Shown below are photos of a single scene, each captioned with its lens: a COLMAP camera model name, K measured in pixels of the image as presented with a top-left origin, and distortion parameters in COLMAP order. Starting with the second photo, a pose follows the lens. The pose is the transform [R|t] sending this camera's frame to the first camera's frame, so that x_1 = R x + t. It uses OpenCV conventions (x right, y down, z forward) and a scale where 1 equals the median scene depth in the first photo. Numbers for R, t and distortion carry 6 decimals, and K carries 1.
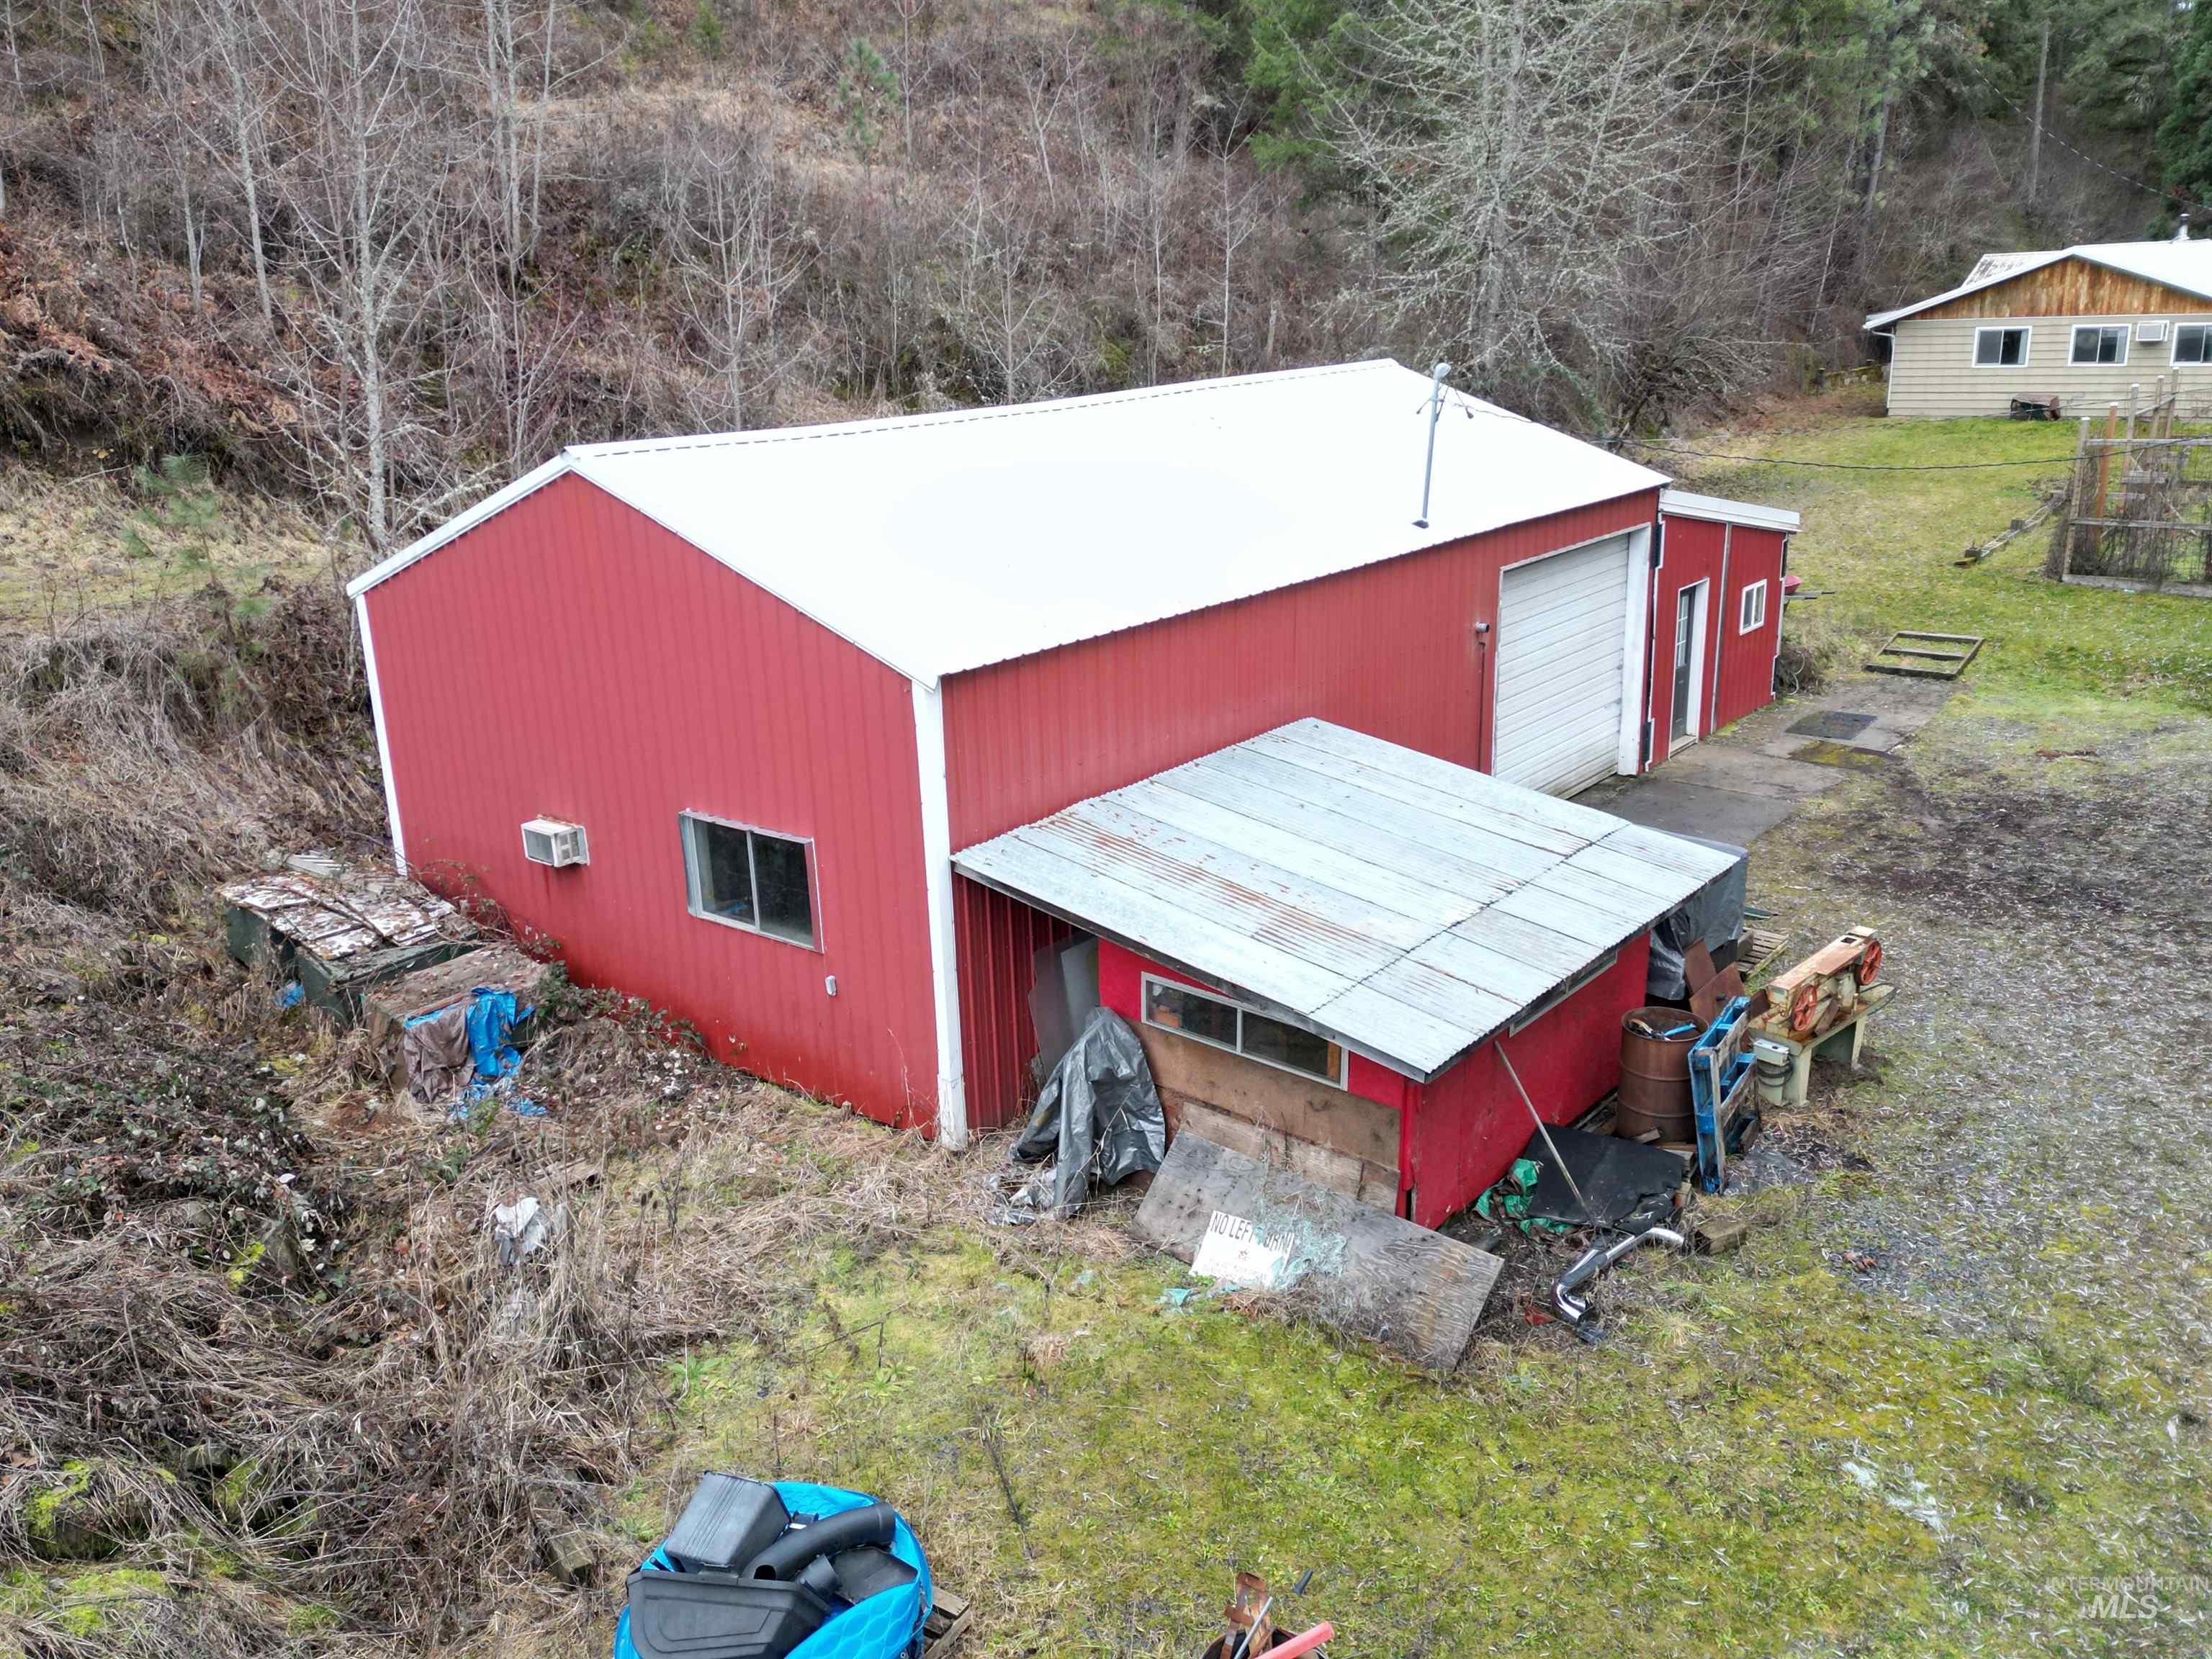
lens RADIAL K [[1801.3, 0, 1111.6], [0, 1801.3, 821.7], [0, 0, 1]] dist [0.098412, -0.097438]
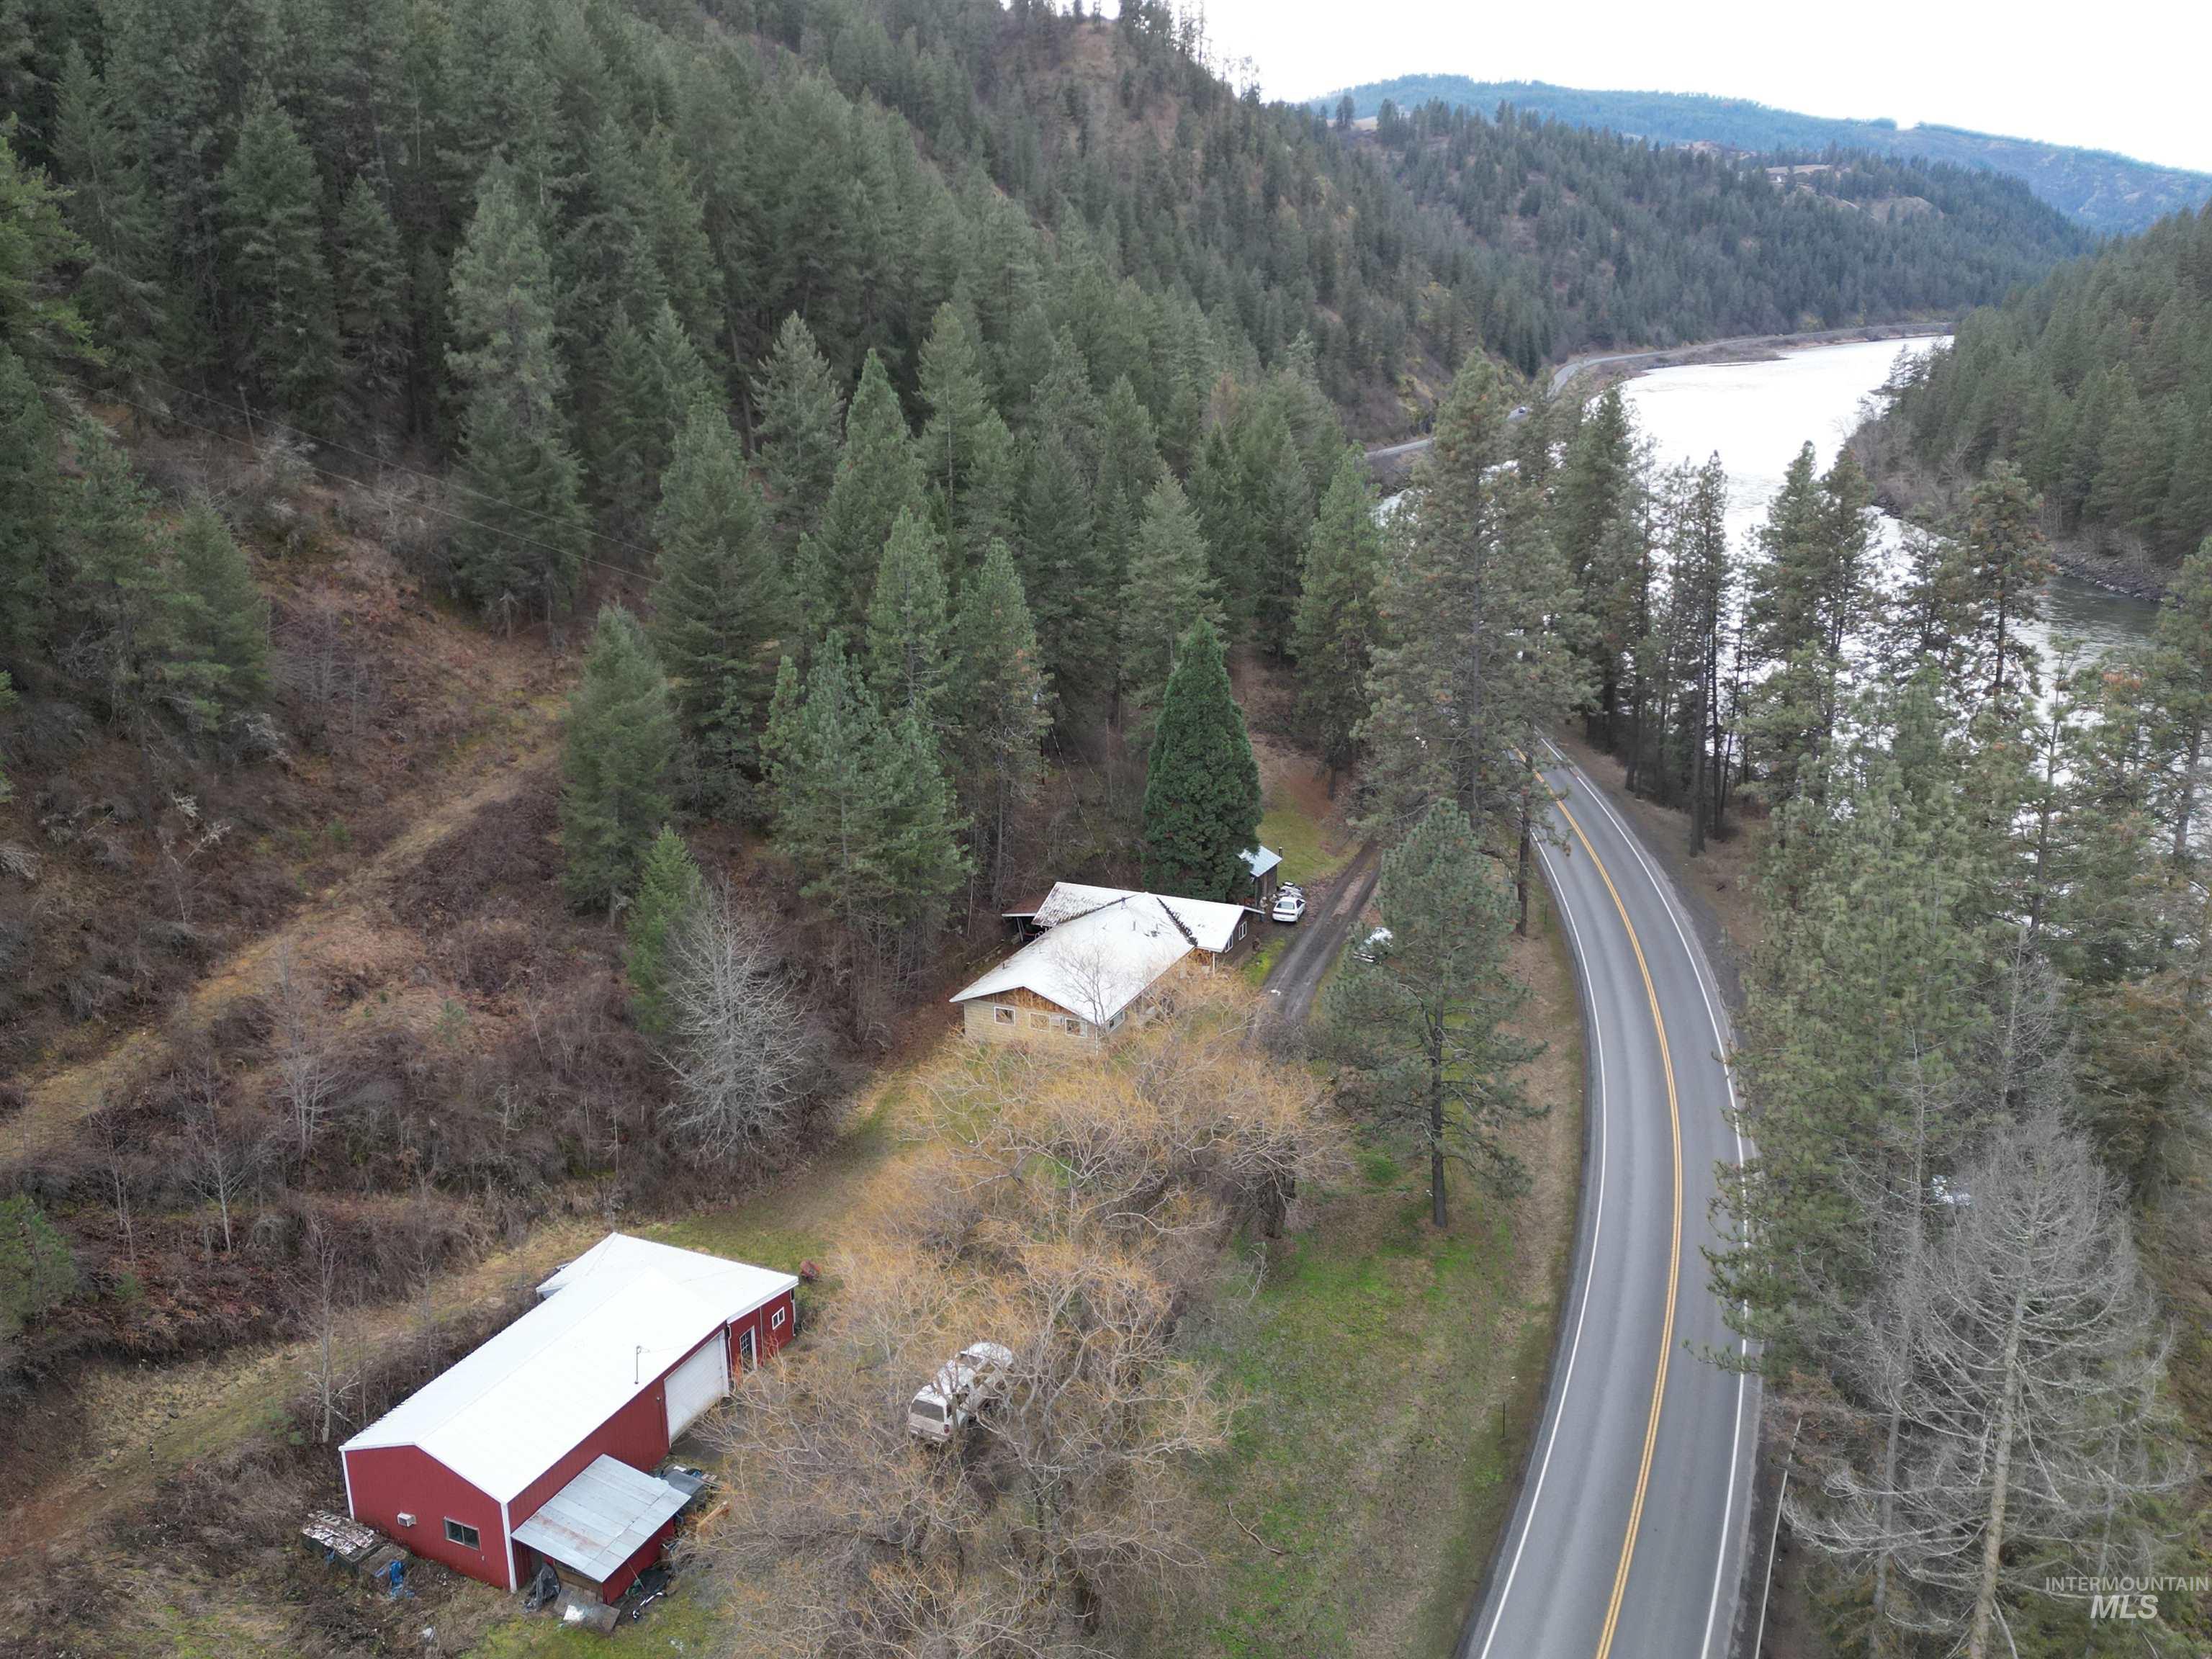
lens RADIAL K [[1801.3, 0, 1111.0], [0, 1801.3, 828.6], [0, 0, 1]] dist [0.098412, -0.097438]
pose [[0.970546, -0.055666, 0.234395, 0.377837], [0.056599, 0.998393, 0.002749, -1.594900], [-0.234171, 0.010599, 0.972138, -3.707000]]
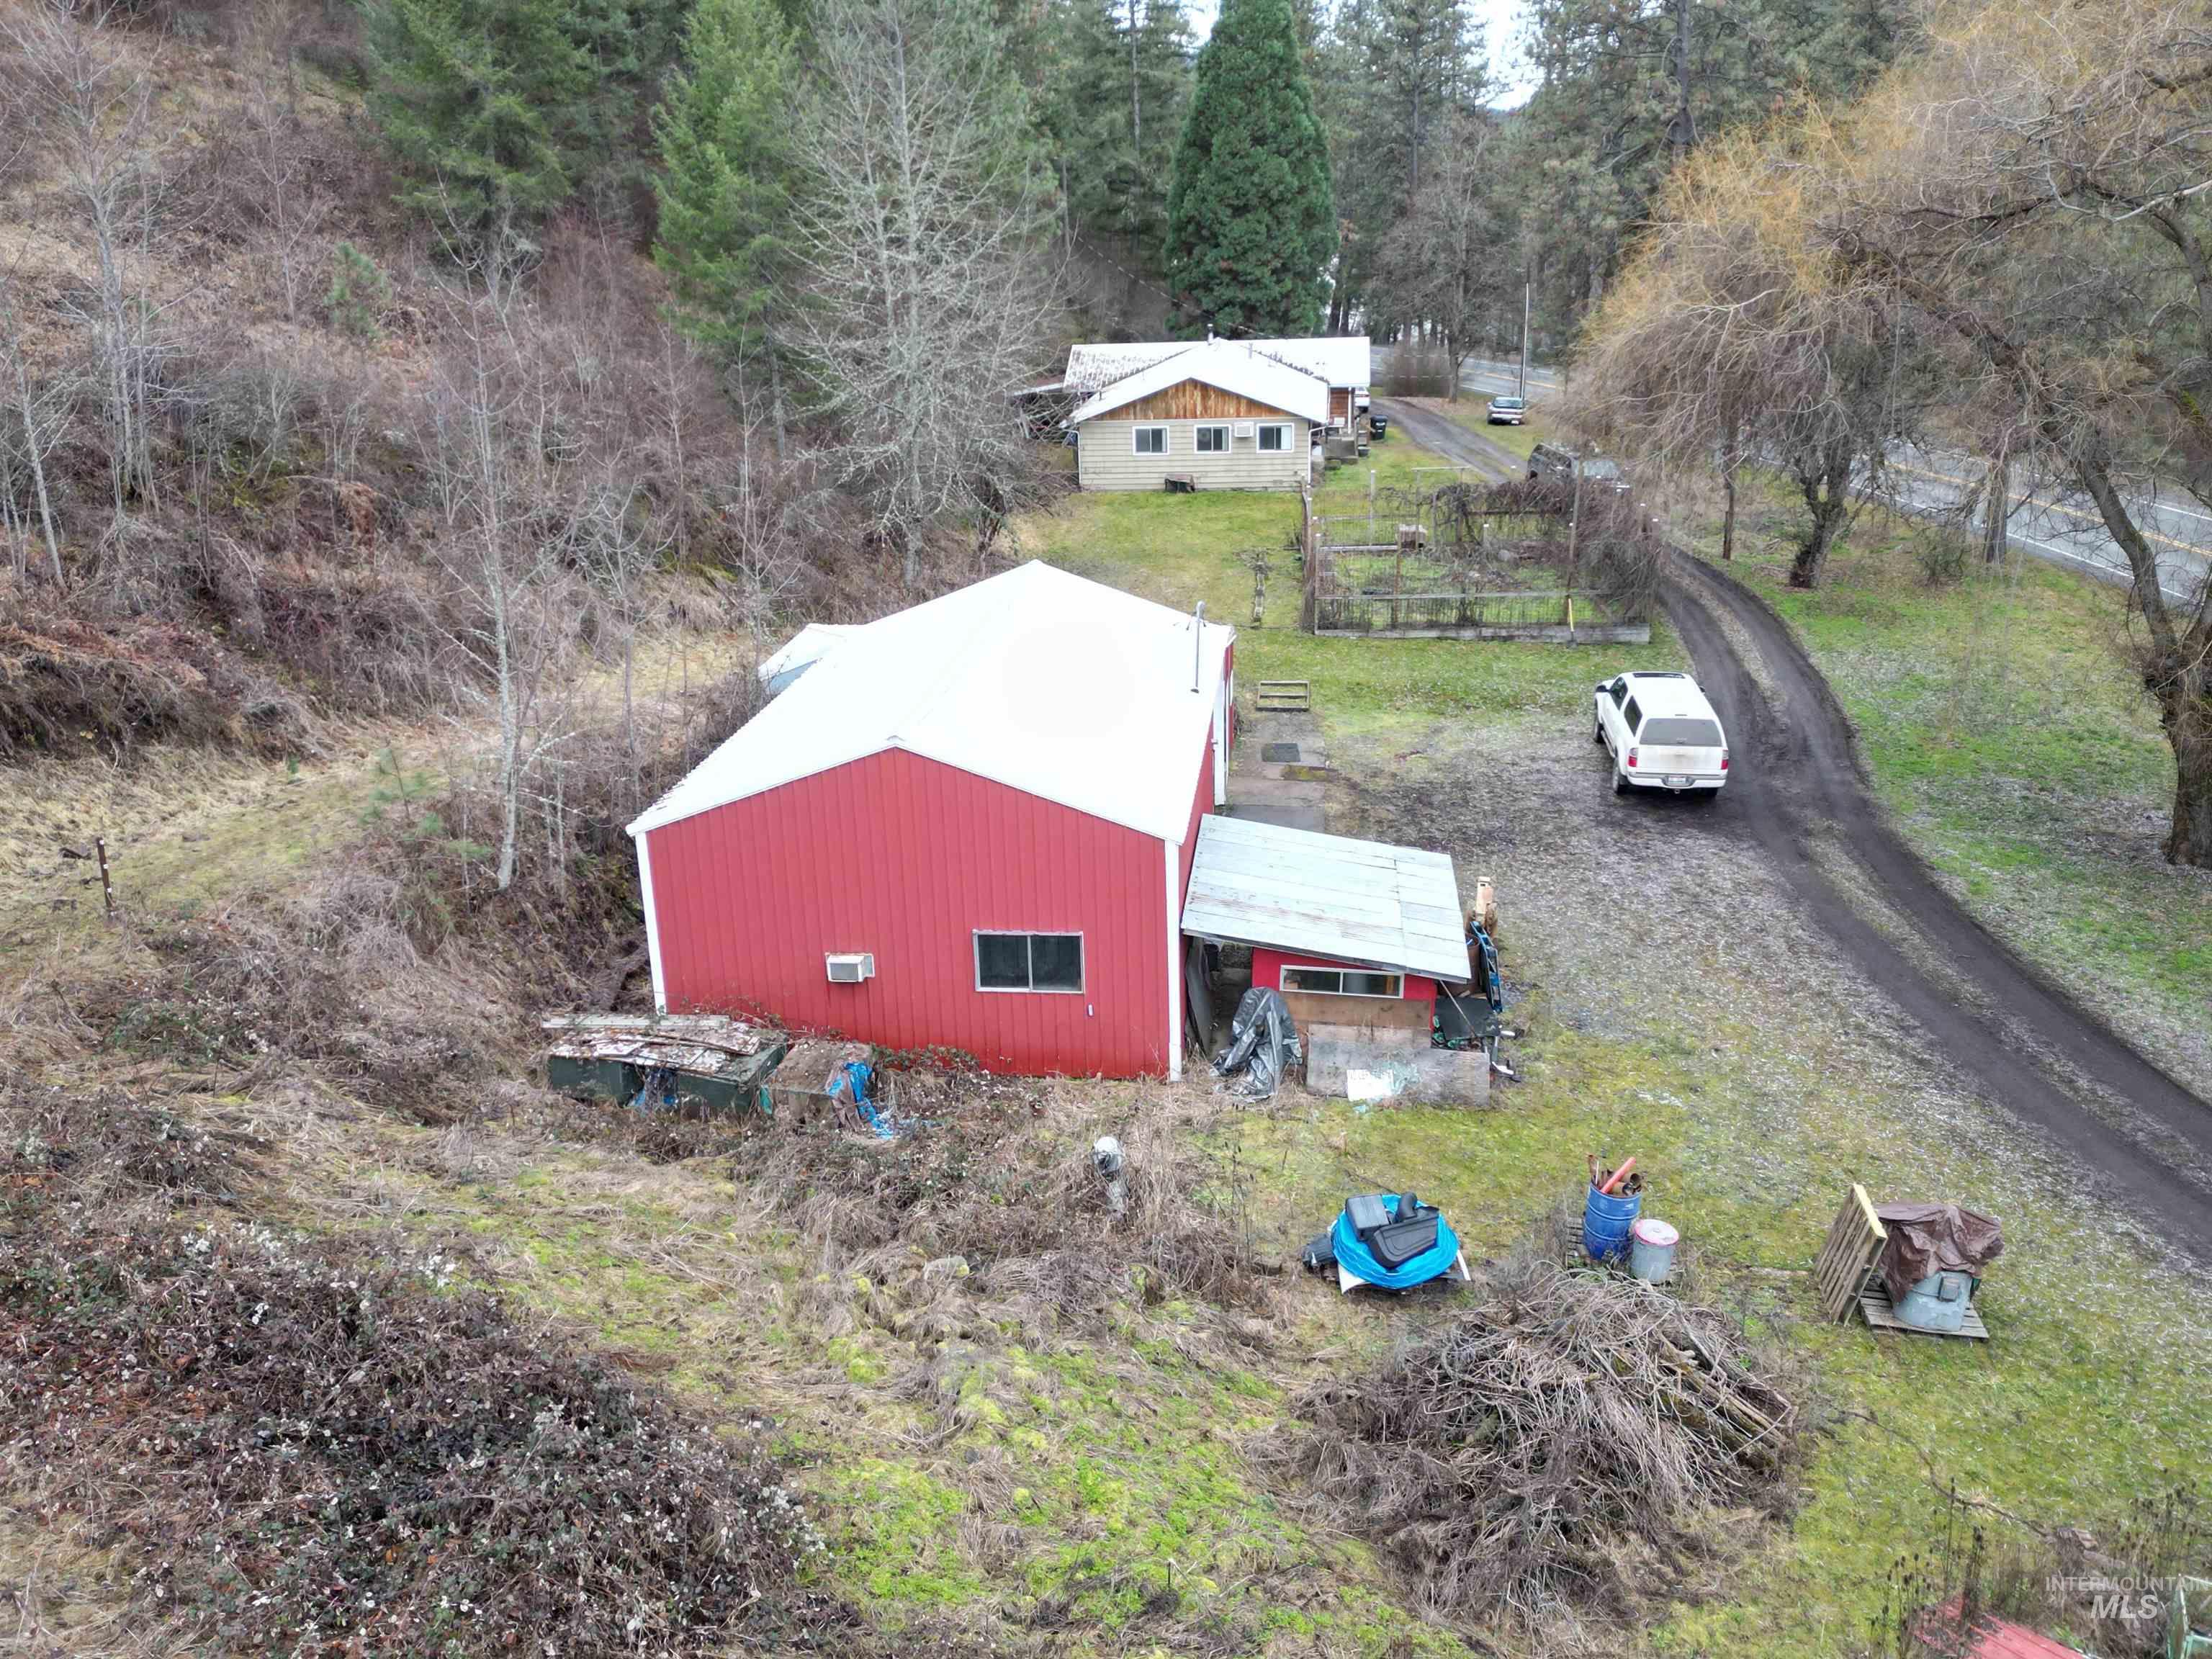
lens RADIAL K [[1801.3, 0, 1101.1], [0, 1801.3, 832.8], [0, 0, 1]] dist [0.098412, -0.097438]
pose [[0.845536, -0.163434, 0.508290, -1.003457], [0.151739, 0.986300, 0.064716, -0.193621], [-0.511903, 0.022407, 0.858751, -0.538382]]
